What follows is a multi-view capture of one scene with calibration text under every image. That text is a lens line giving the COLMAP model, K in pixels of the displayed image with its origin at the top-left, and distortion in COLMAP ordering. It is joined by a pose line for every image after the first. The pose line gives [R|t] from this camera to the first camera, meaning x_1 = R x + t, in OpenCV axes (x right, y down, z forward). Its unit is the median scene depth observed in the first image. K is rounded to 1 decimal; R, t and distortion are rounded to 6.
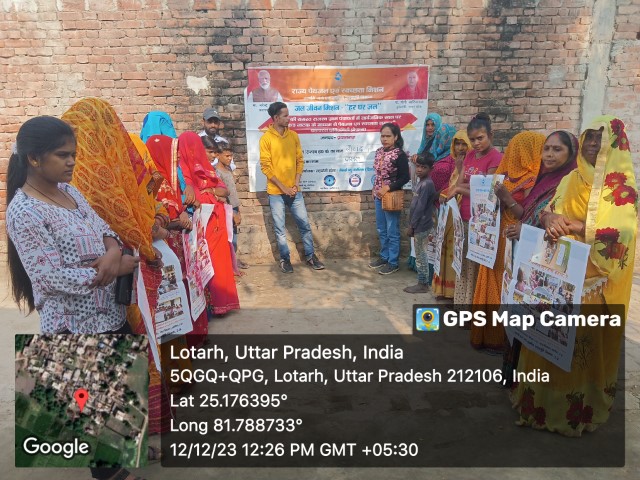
lens RADIAL K [[489.2, 0, 322.3], [0, 489.2, 238.6], [0, 0, 1]] dist [0.001355, -0.006539]
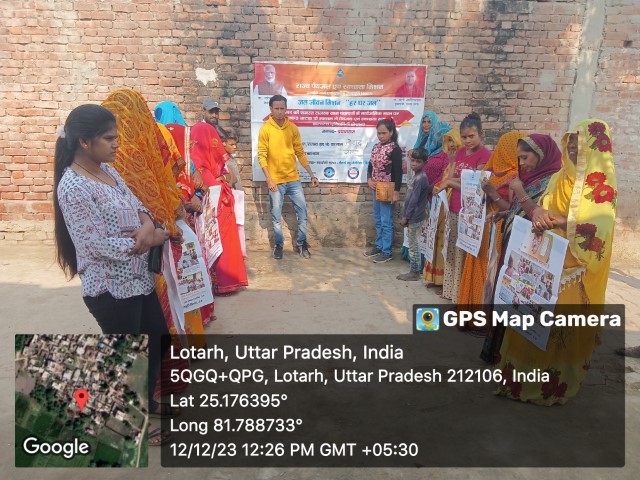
lens RADIAL K [[492.1, 0, 323.4], [0, 492.1, 240.0], [0, 0, 1]] dist [0.003124, -0.002688]
pose [[0.999437, 0.027822, 0.018744, -0.013920], [-0.028084, 0.999509, 0.013870, 0.012952], [-0.018349, -0.014389, 0.999728, -0.061435]]
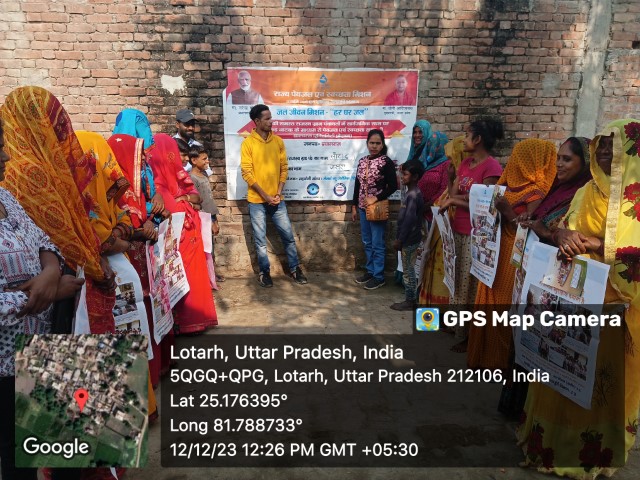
lens RADIAL K [[489.7, 0, 320.0], [0, 489.7, 240.0], [0, 0, 1]] dist [-0.011663, -0.001232]
pose [[0.999427, 0.011711, 0.031767, -0.000337], [-0.011208, 0.999810, -0.015967, -0.006114], [-0.031948, 0.015602, 0.999368, 0.062618]]
